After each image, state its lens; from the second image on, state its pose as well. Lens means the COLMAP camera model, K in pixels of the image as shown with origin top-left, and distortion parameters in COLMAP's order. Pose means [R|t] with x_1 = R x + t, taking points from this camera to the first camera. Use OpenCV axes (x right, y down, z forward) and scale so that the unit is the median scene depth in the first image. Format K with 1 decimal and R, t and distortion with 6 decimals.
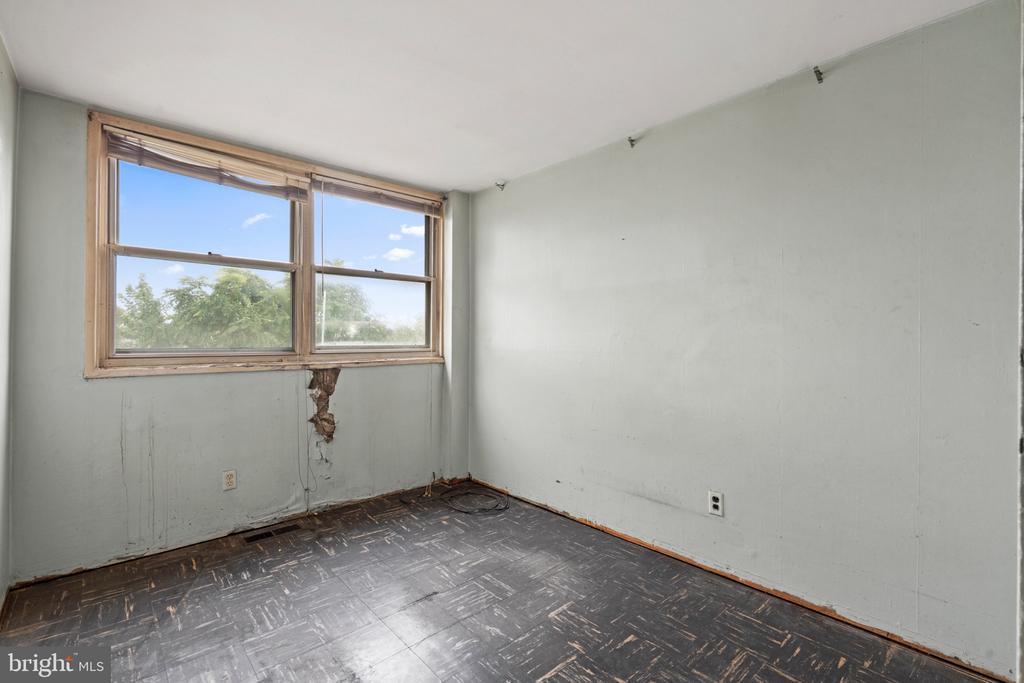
lens RADIAL K [[458.0, 0, 511.9], [0, 458.0, 333.5], [0, 0, 1]] dist [-0.001107, 0.000253]
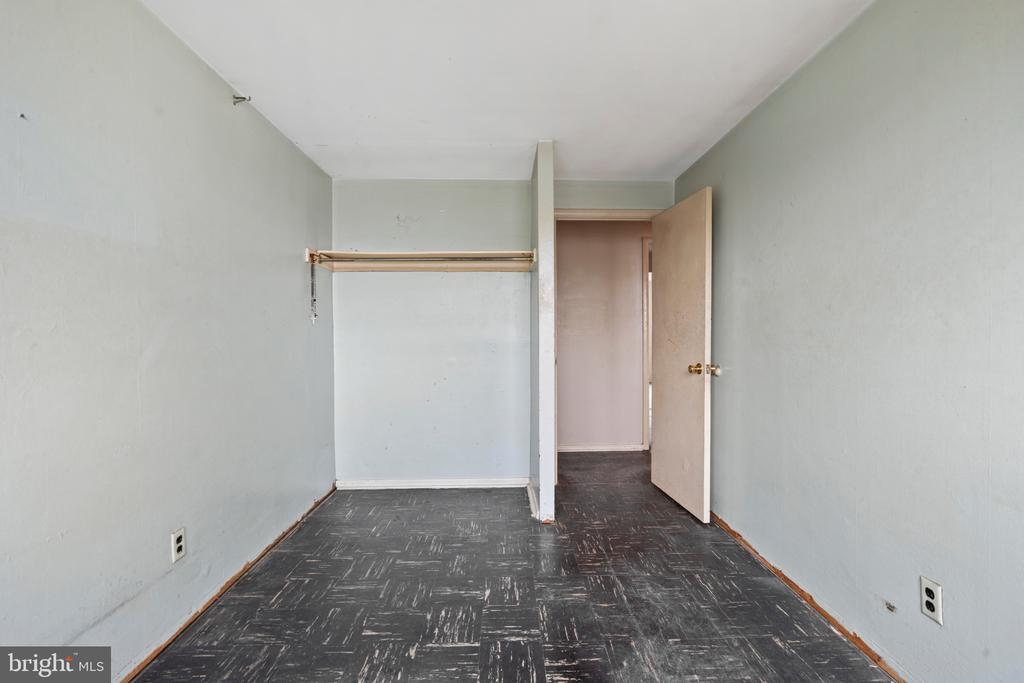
lens RADIAL K [[458.0, 0, 511.9], [0, 458.0, 333.5], [0, 0, 1]] dist [-0.001107, 0.000253]
pose [[-0.756726, 0.002190, 0.653729, -0.528835], [-0.006137, 0.999927, -0.010453, 0.016036], [-0.653704, -0.011923, -0.756657, 1.301815]]
